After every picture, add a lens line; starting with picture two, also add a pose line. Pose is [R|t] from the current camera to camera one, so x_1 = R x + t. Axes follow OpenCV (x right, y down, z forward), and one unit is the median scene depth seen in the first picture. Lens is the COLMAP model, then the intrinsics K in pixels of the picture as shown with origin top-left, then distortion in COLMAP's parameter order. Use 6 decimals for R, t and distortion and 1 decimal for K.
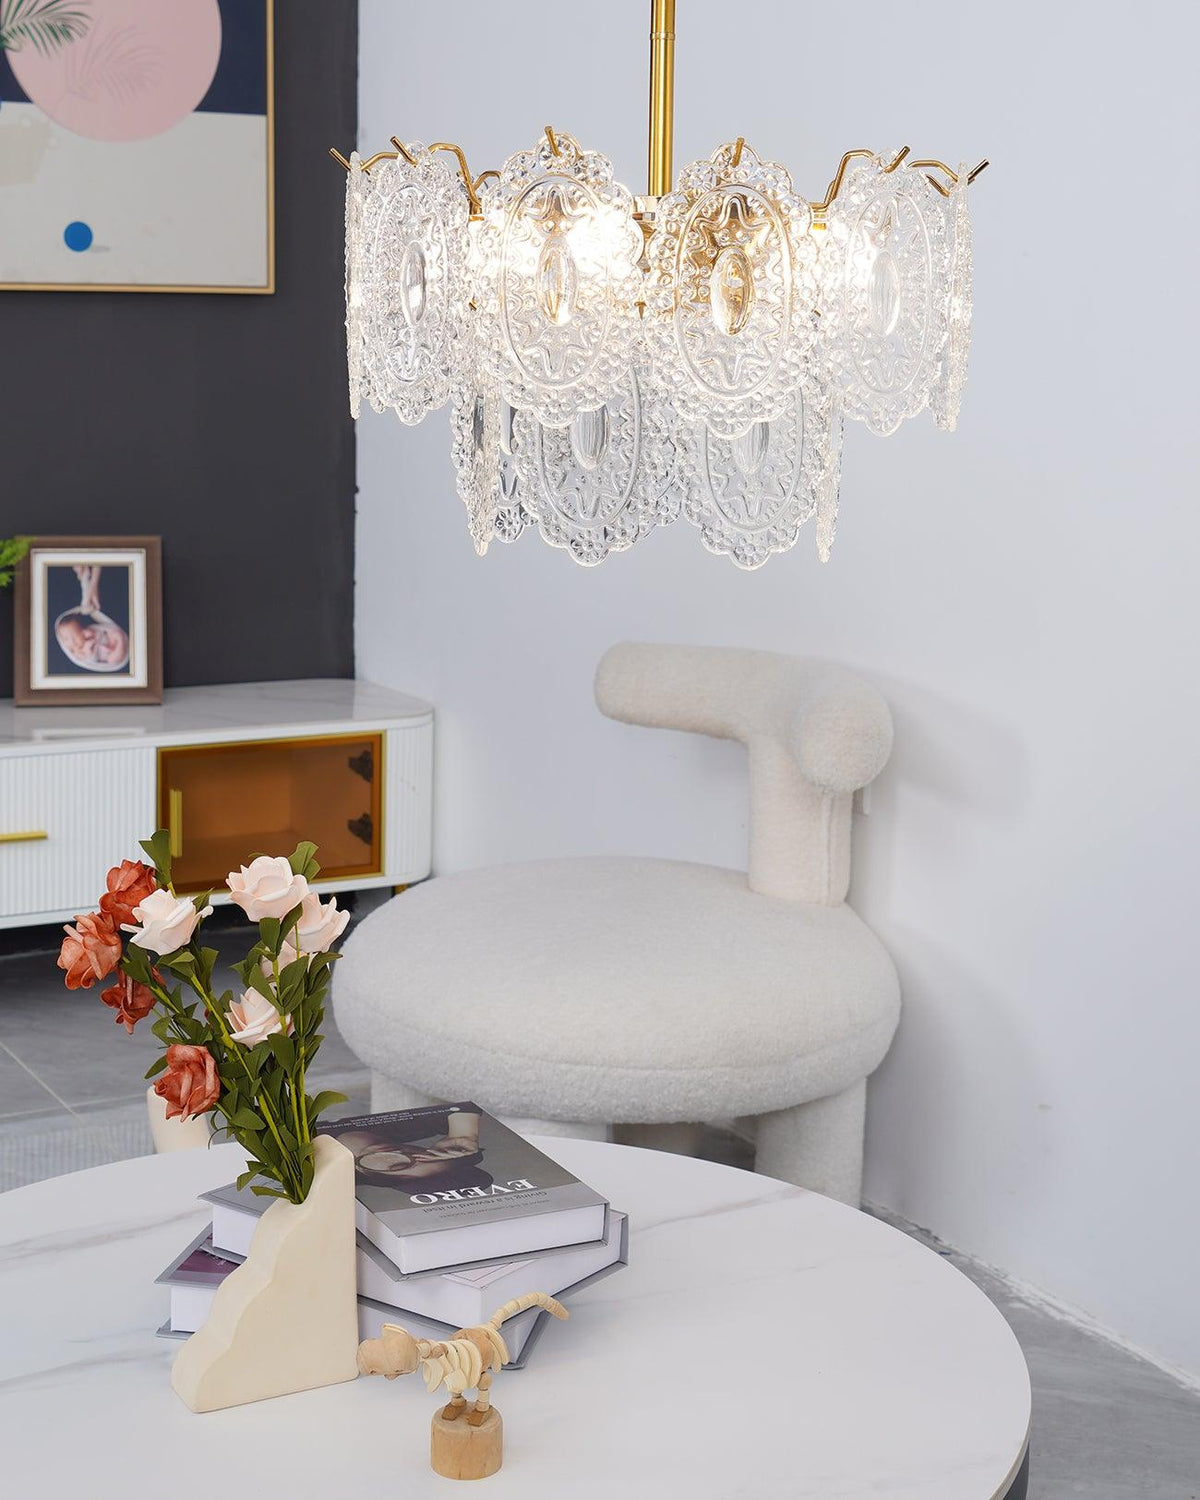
lens RADIAL K [[2451.6, 0, 594.3], [0, 2451.6, 603.8], [0, 0, 1]] dist [-0.008511, -0.092077]
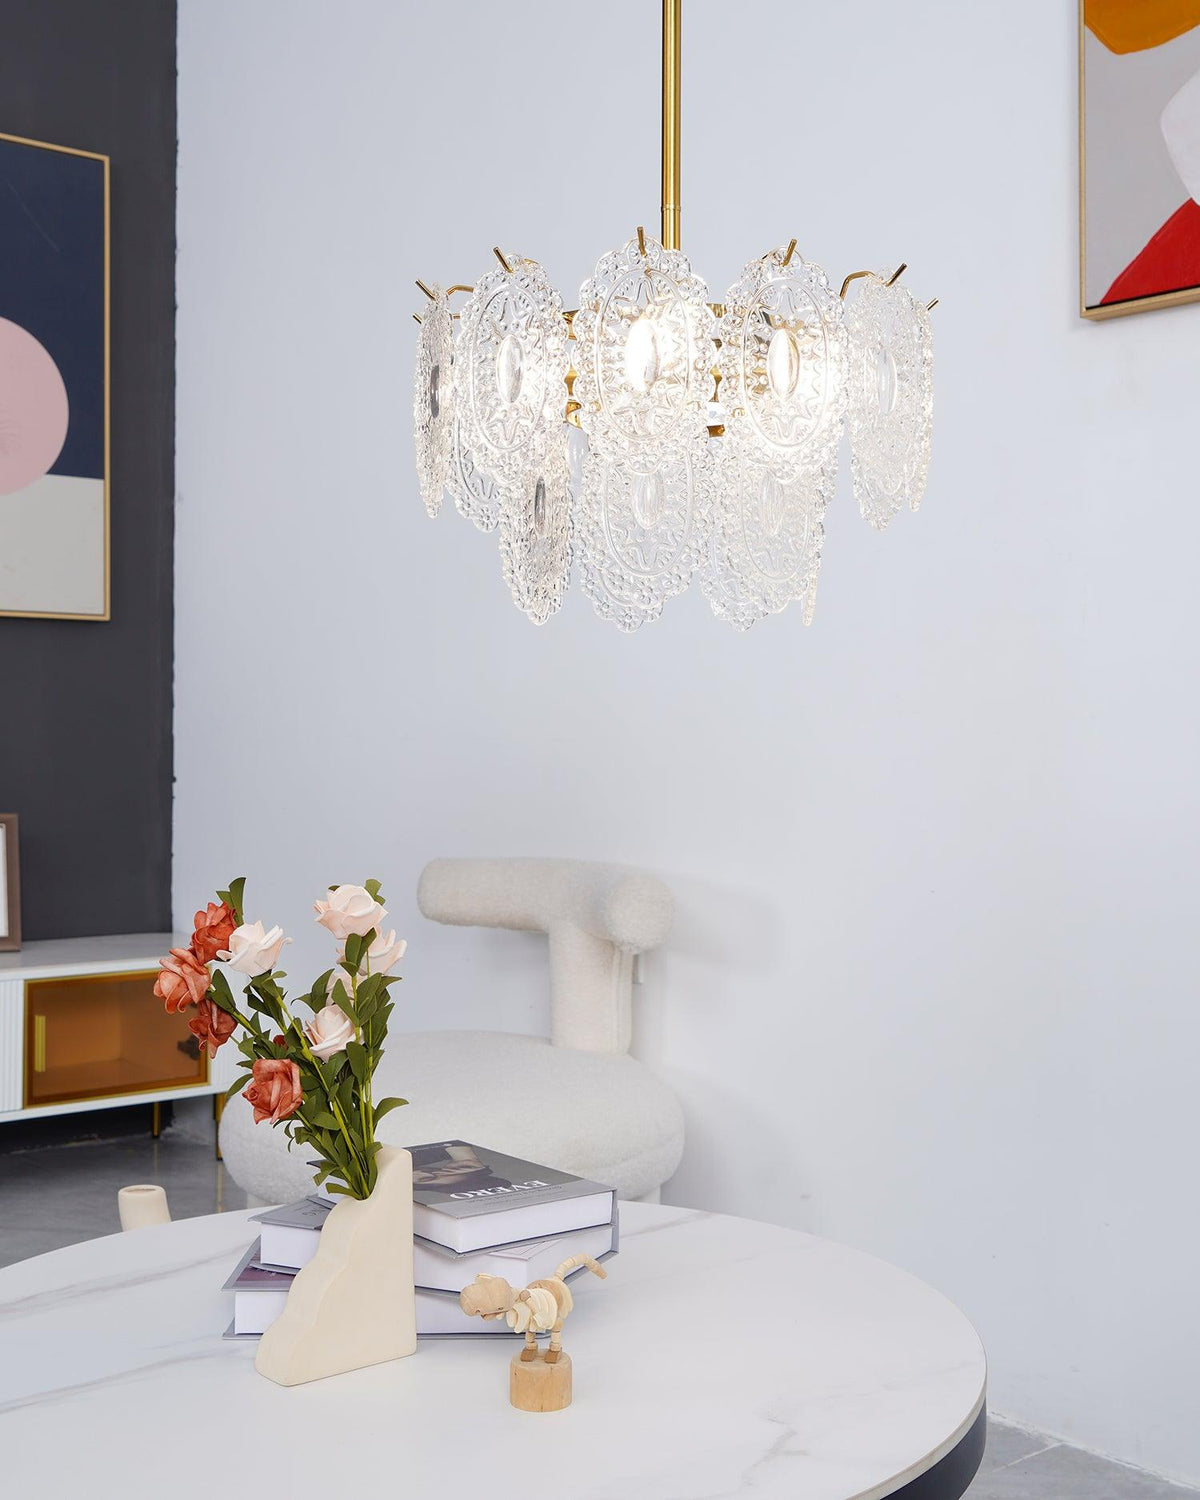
lens RADIAL K [[1853.8, 0, 600.0], [0, 1853.8, 750.0], [0, 0, 1]] dist [-0.001815, -0.011350]
pose [[0.981261, -0.013692, 0.192195, -0.093717], [0.035342, 0.993339, -0.109675, 0.071131], [-0.189413, 0.114412, 0.975209, 0.053253]]
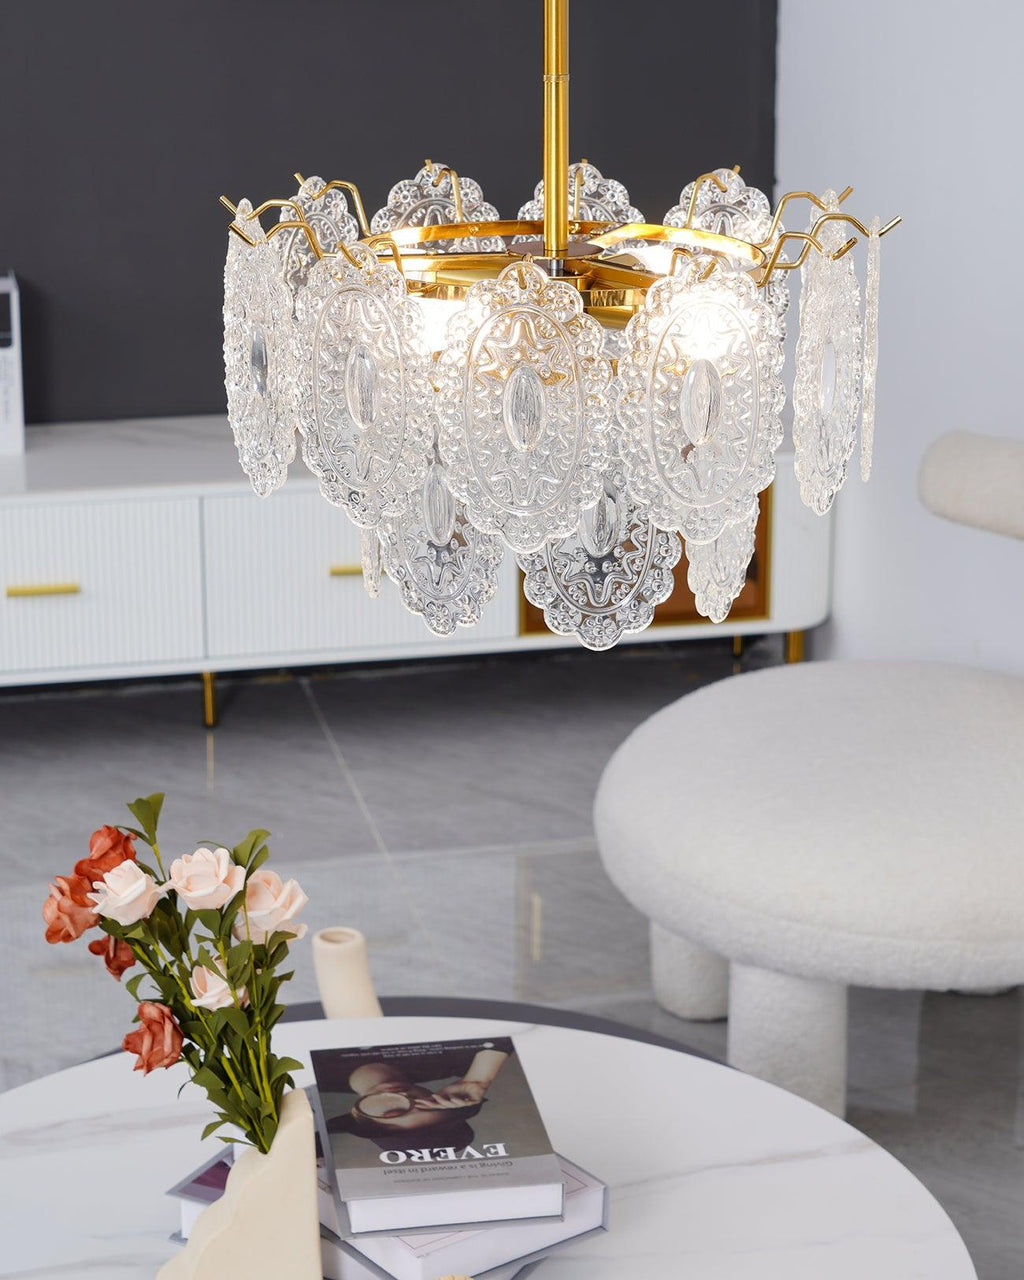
lens RADIAL K [[2822.3, 0, 434.5], [0, 2822.3, 640.2], [0, 0, 1]] dist [-0.054680, -0.387017]
pose [[0.948555, 0.069211, -0.308957, 0.162868], [-0.010061, 0.981911, 0.189073, -0.106841], [0.316454, -0.176238, 0.932093, -0.035043]]
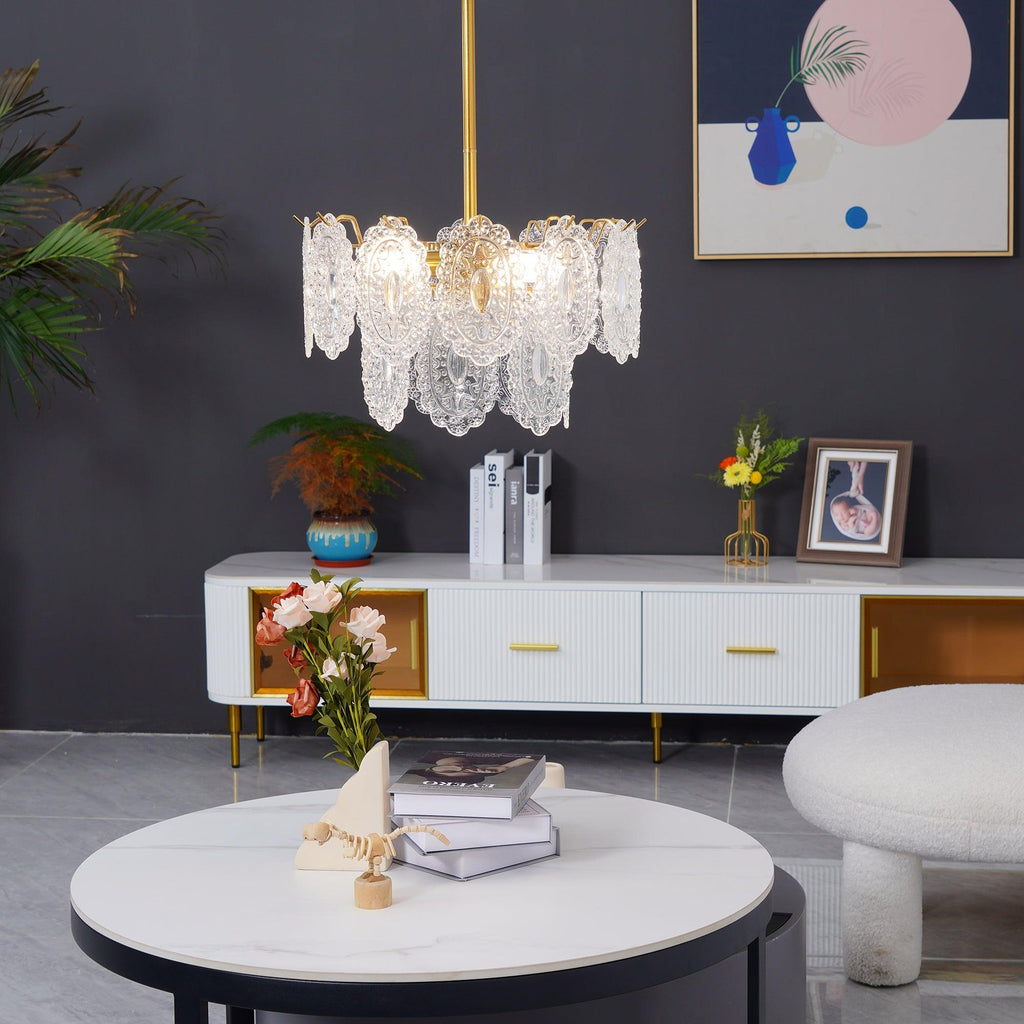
lens RADIAL K [[2333.5, 0, 512.0], [0, 2333.5, 512.0], [0, 0, 1]] dist [0.016103, 0.266104]
pose [[0.804276, 0.047987, -0.592315, 0.542104], [-0.051638, 0.998608, 0.010787, 0.011134], [0.592008, 0.021911, 0.805634, -0.198491]]
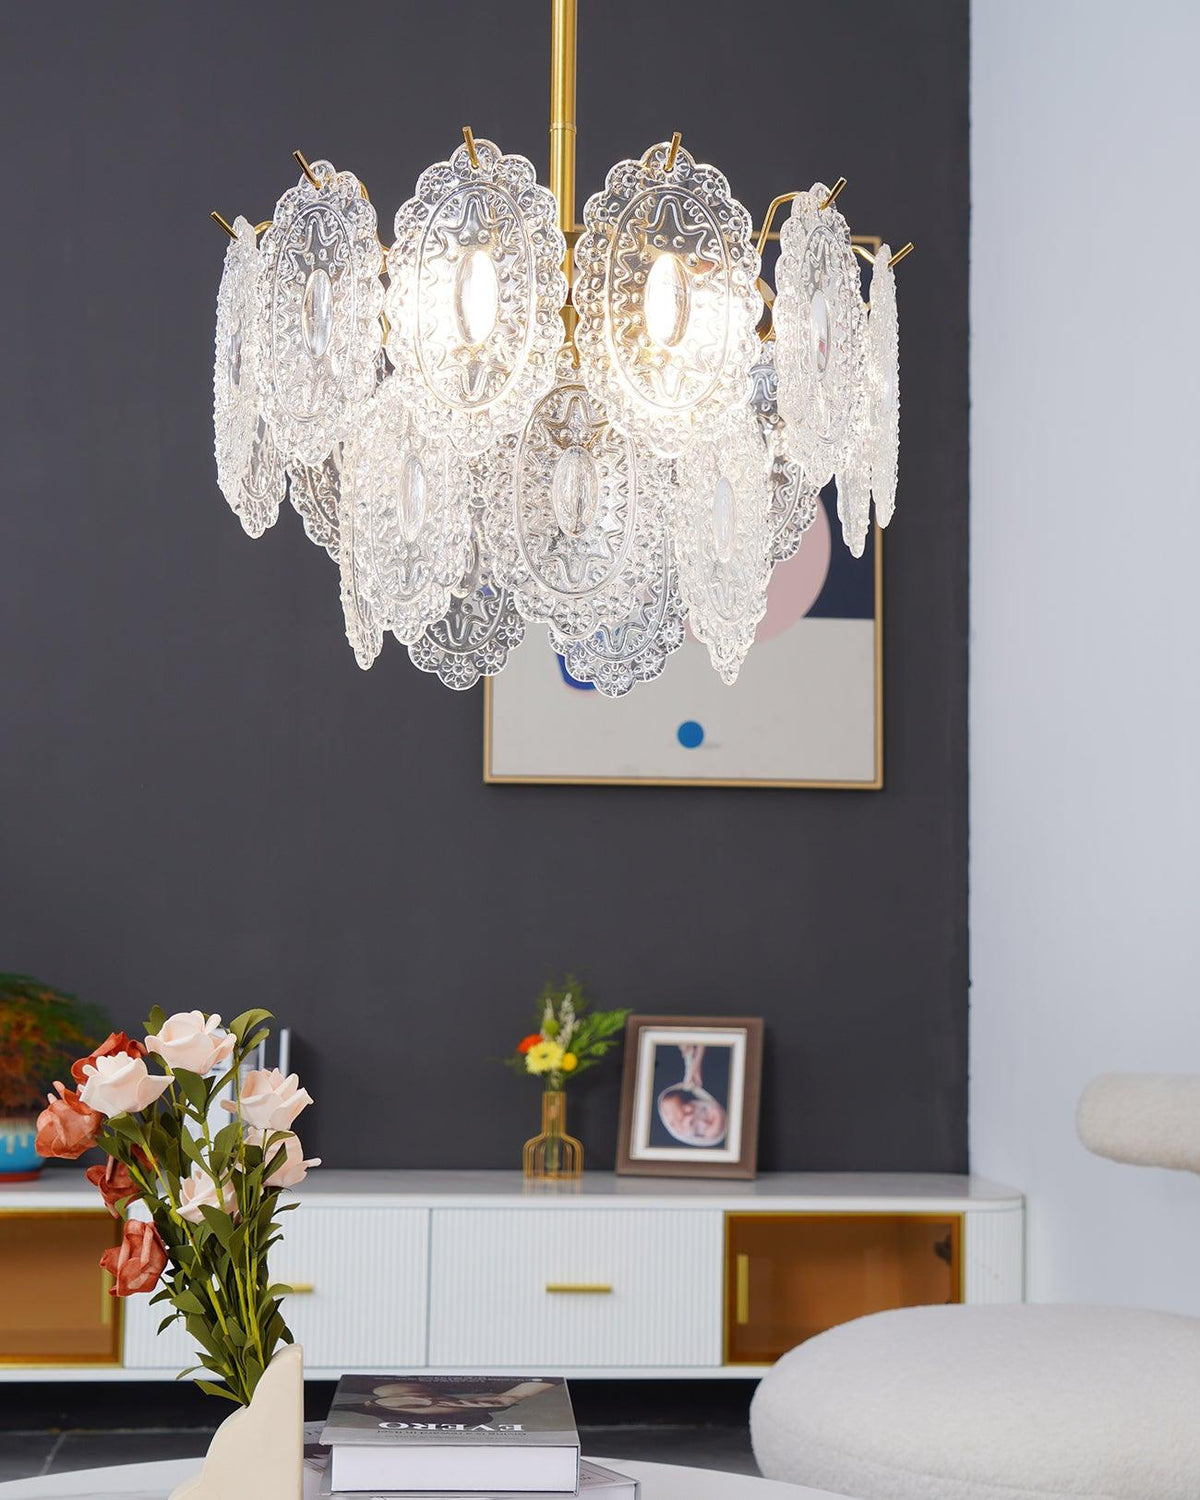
lens RADIAL K [[2274.1, 0, 571.1], [0, 2274.1, 833.8], [0, 0, 1]] dist [0.009199, 0.013183]
pose [[0.916376, -0.026920, -0.399413, 0.182487], [-0.048126, 0.983092, -0.176675, 0.094188], [0.397415, 0.181123, 0.899586, 0.121974]]
